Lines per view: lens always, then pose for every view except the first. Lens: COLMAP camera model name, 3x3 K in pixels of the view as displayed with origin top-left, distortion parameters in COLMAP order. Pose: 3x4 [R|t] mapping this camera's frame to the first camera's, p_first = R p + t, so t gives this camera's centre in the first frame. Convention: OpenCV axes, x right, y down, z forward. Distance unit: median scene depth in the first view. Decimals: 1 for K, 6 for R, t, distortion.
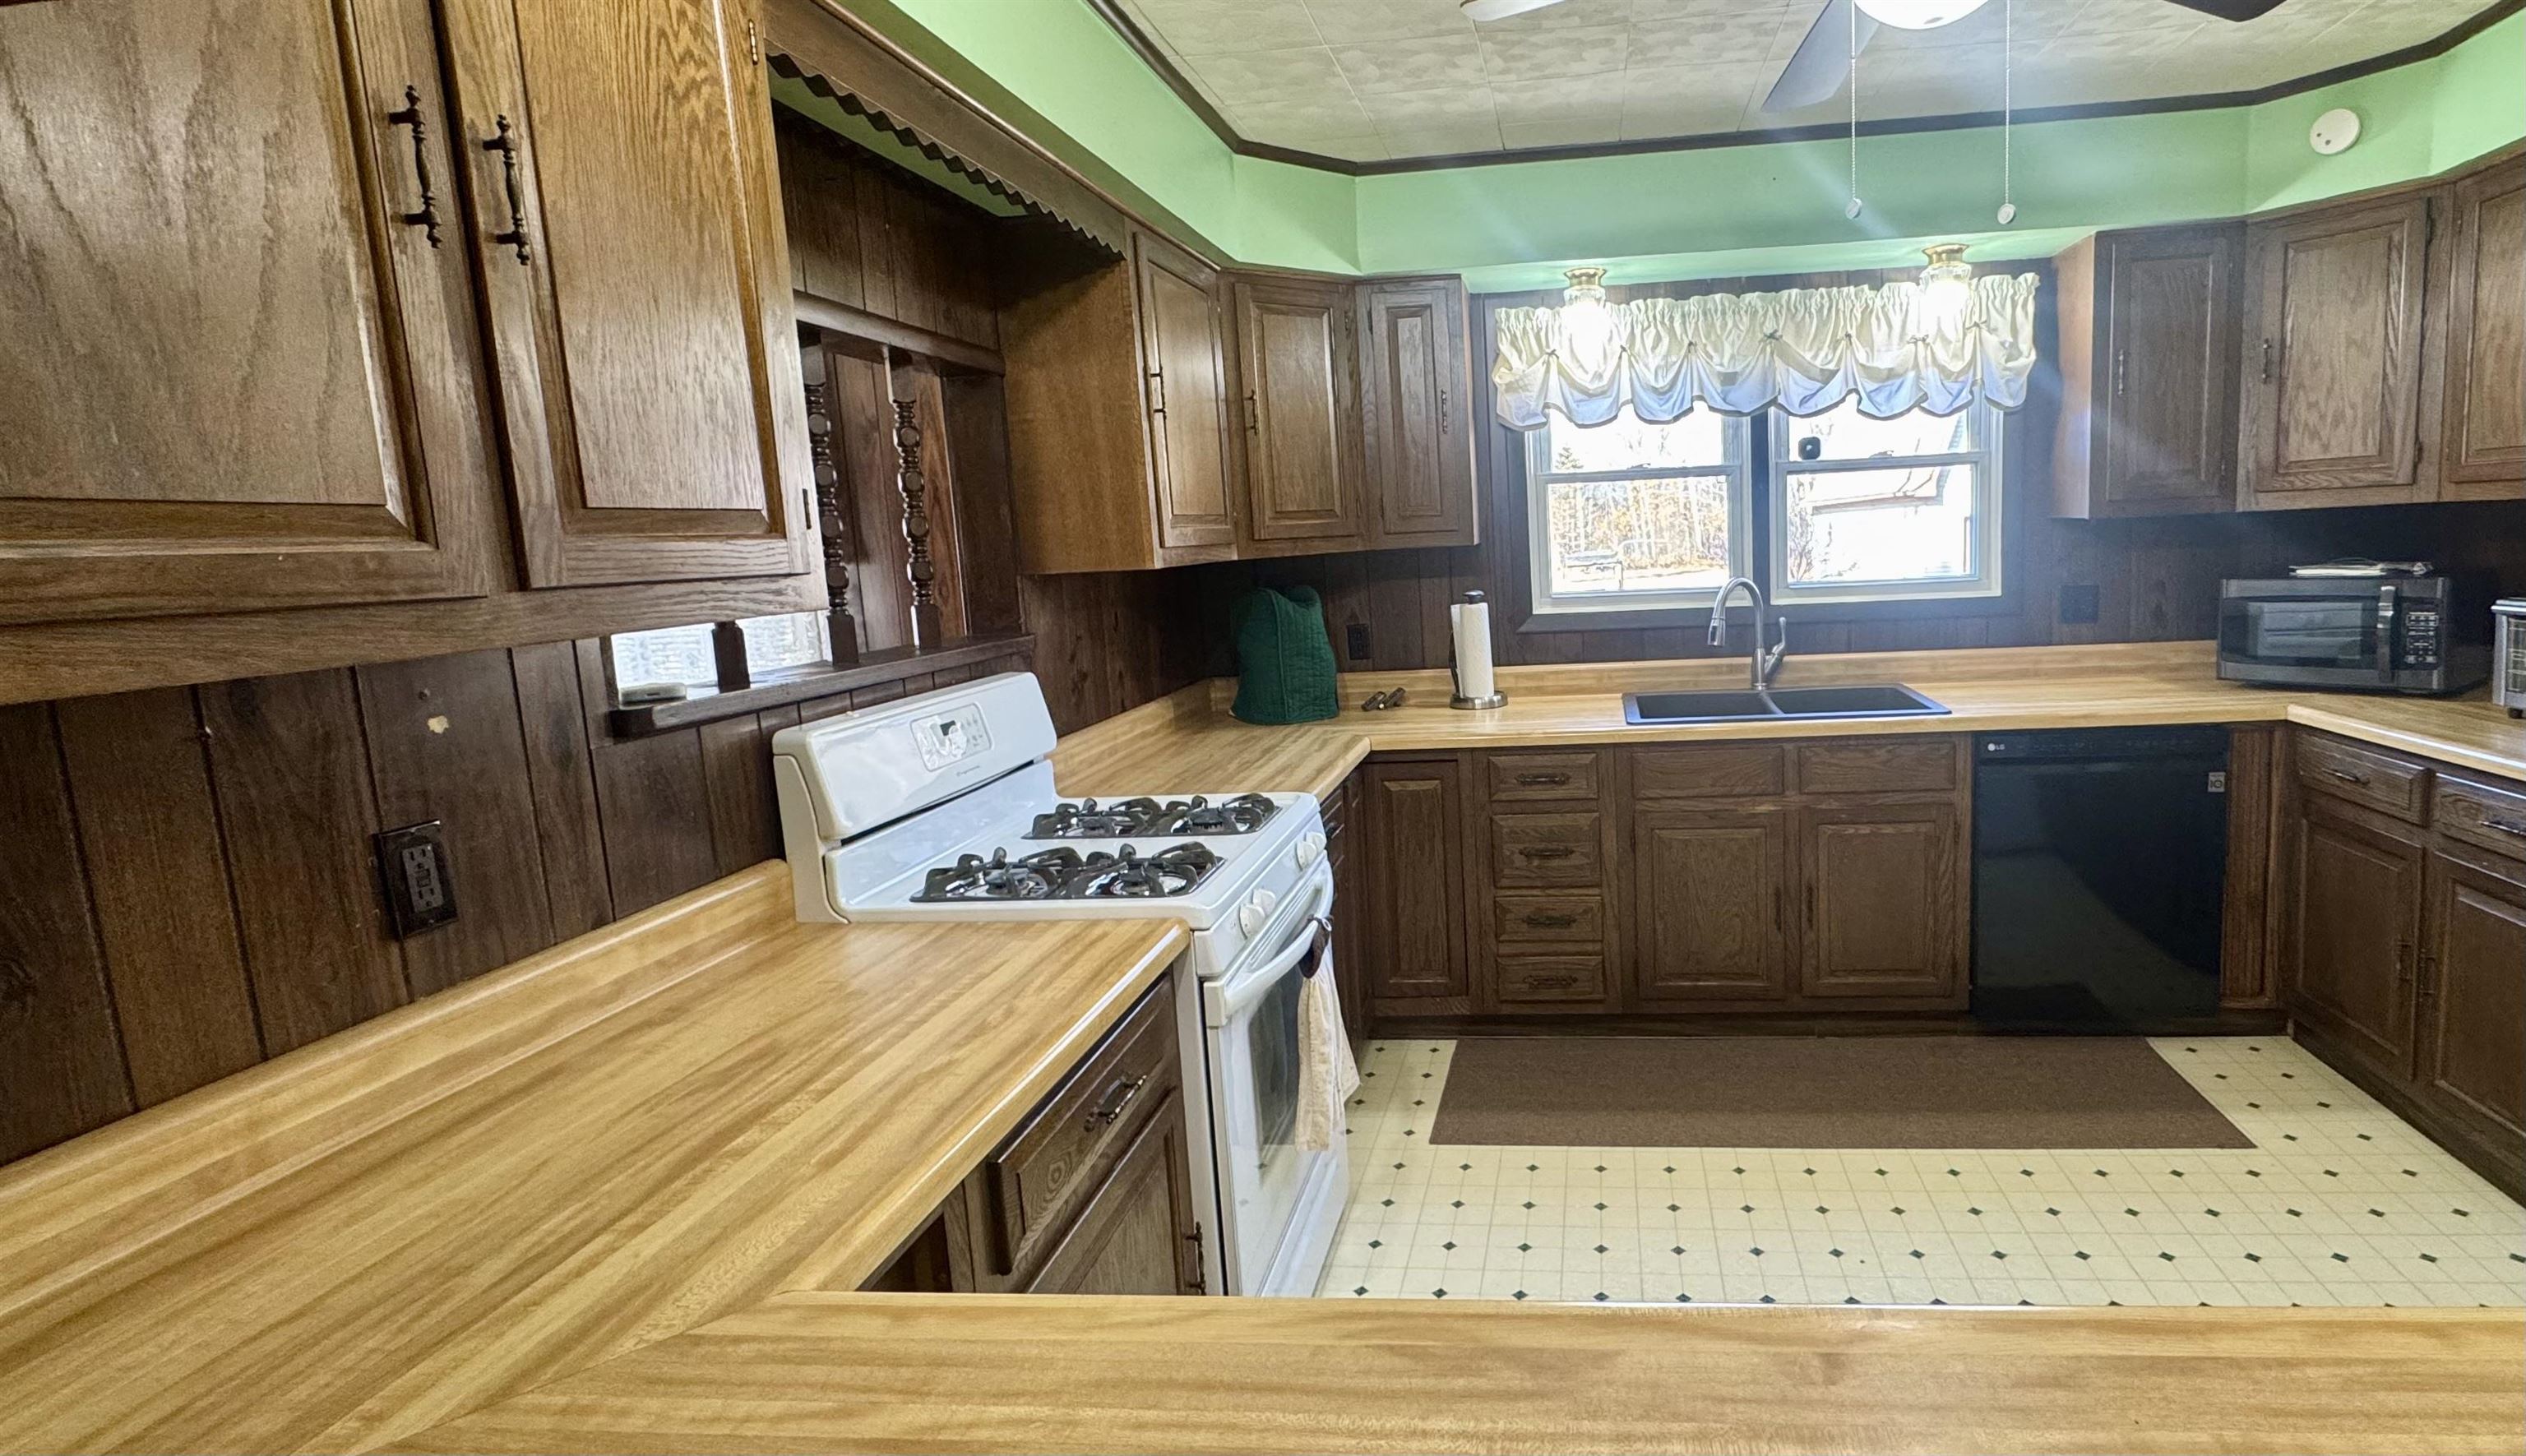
lens RADIAL K [[1366.6, 0, 1428.8], [0, 1366.6, 744.5], [0, 0, 1]] dist [-0.007160, 0.000306]
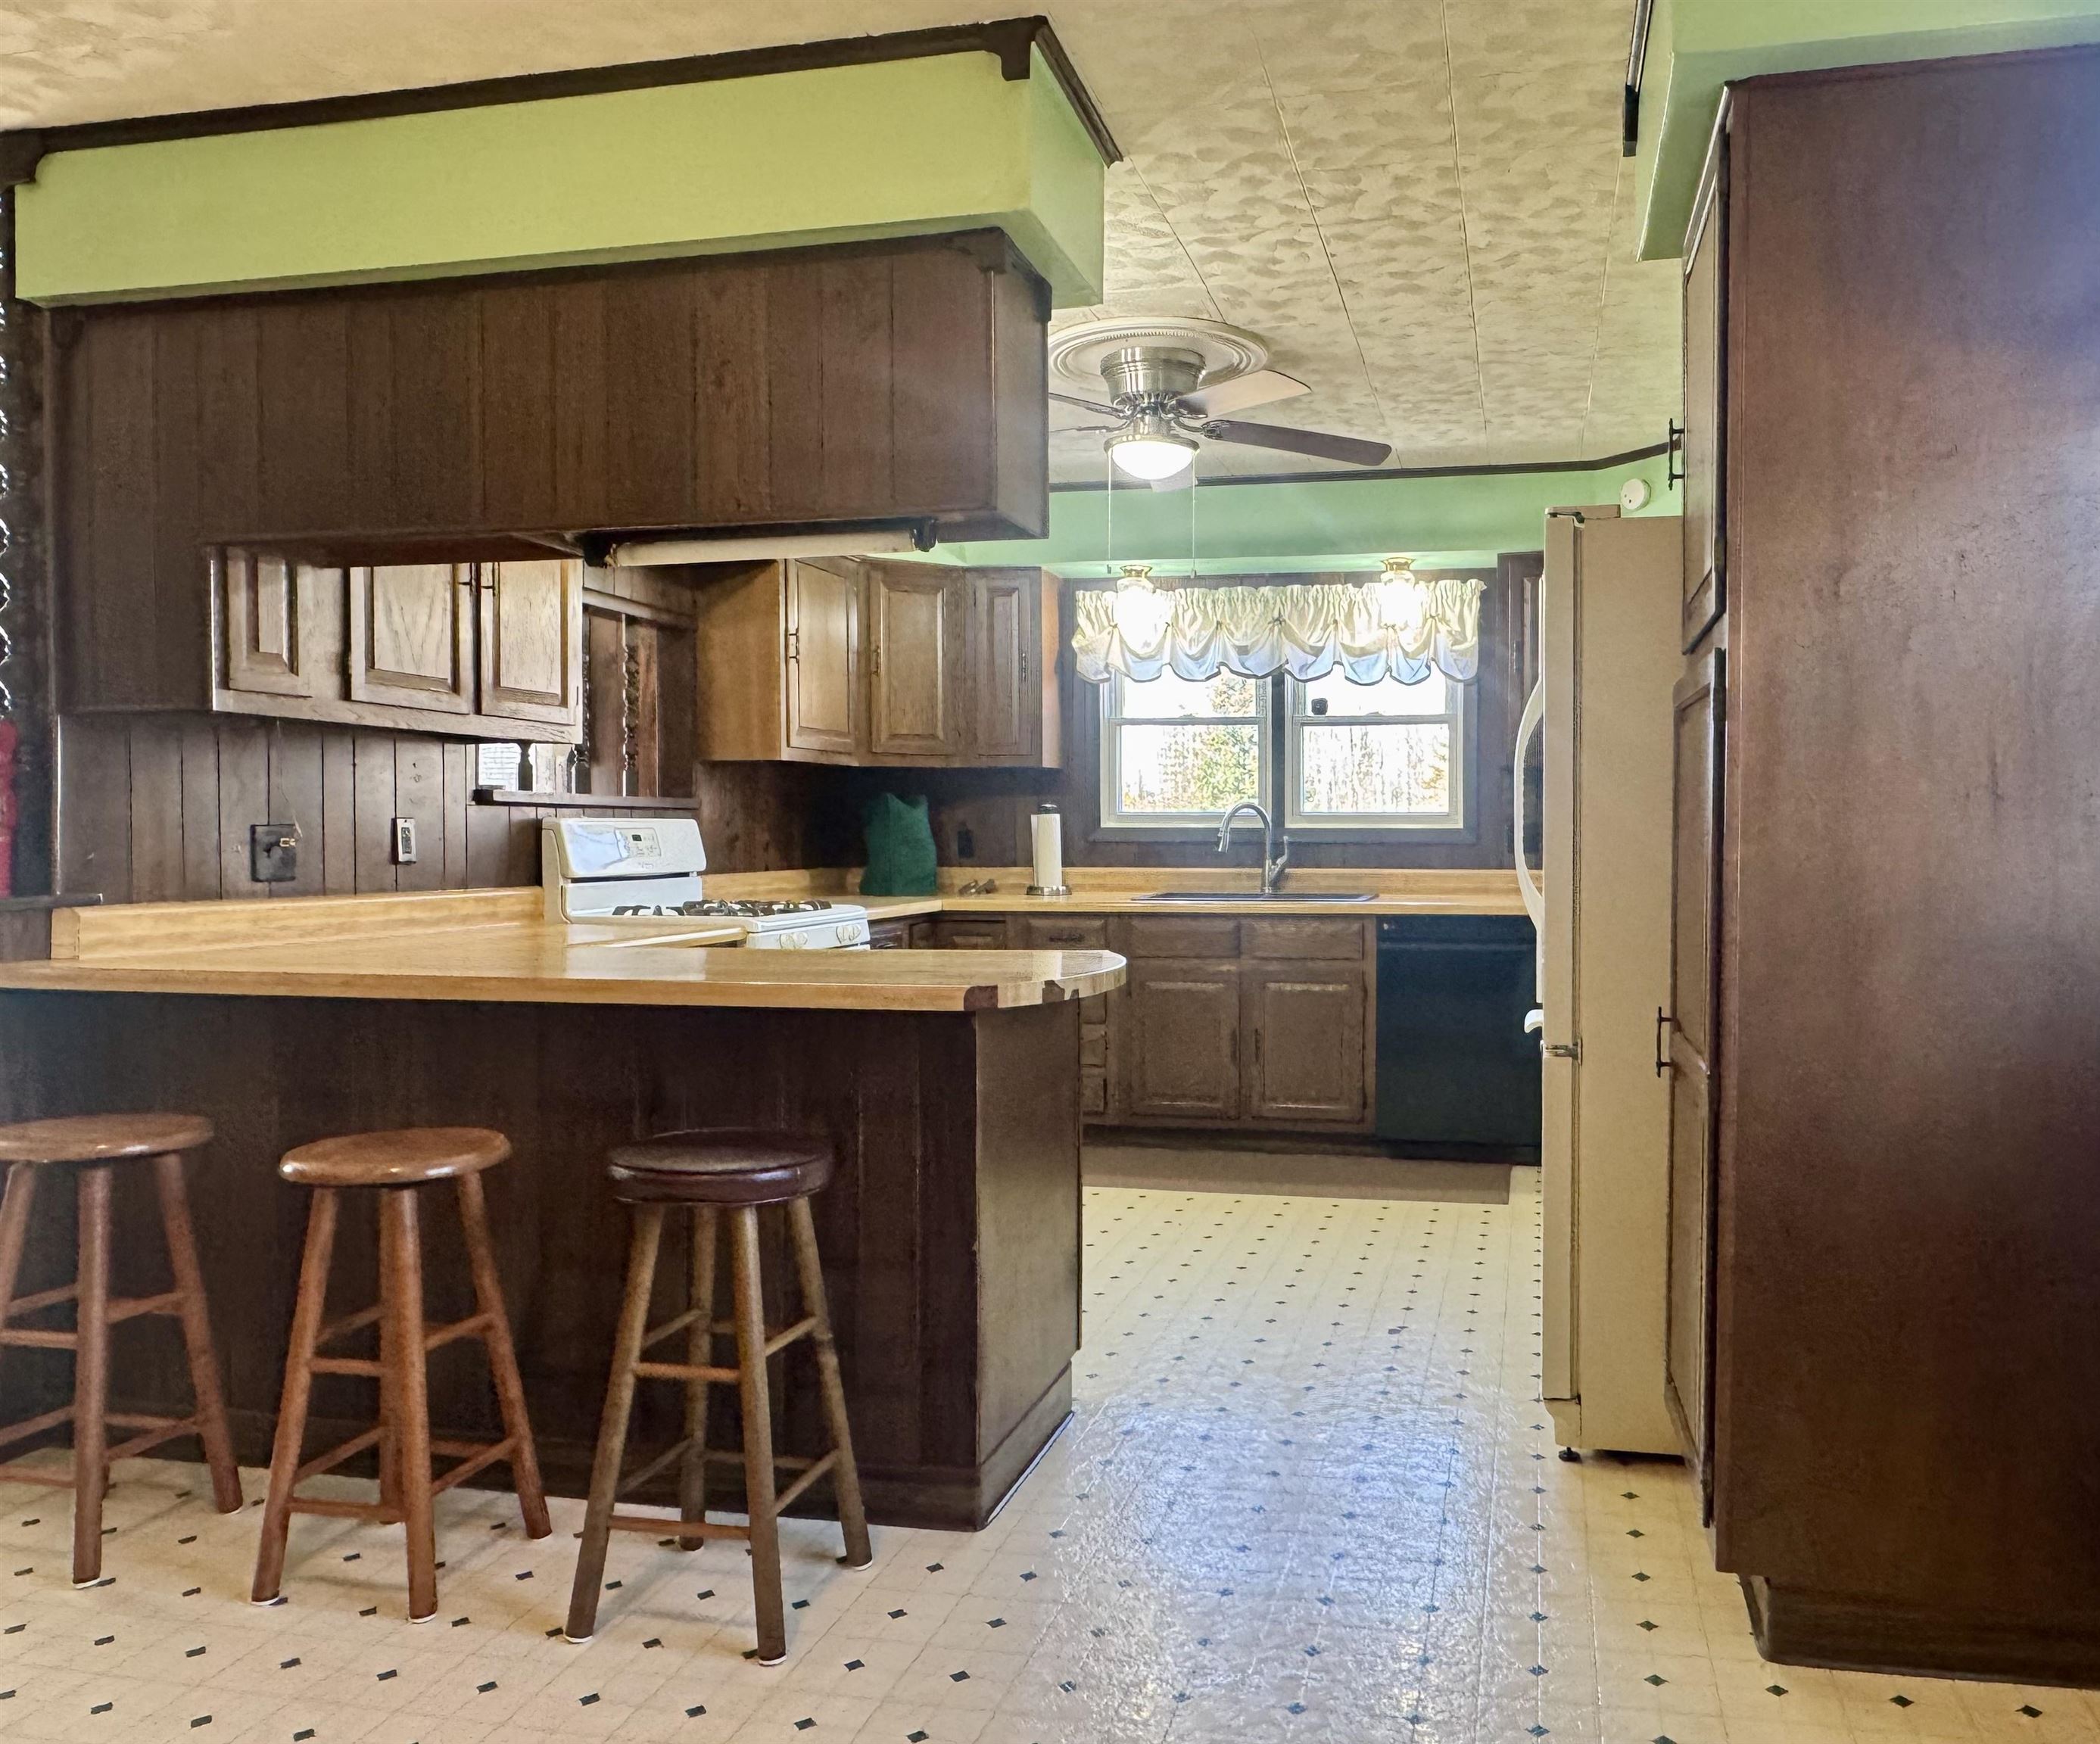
lens RADIAL K [[1856.5, 0, 1050.8], [0, 1856.5, 872.3], [0, 0, 1]] dist [0.003475, -0.000171]
pose [[0.988191, 0.055323, -0.142892, 0.309355], [-0.073164, 0.989732, -0.122790, 0.176519], [0.134632, 0.131795, 0.982092, -0.752621]]
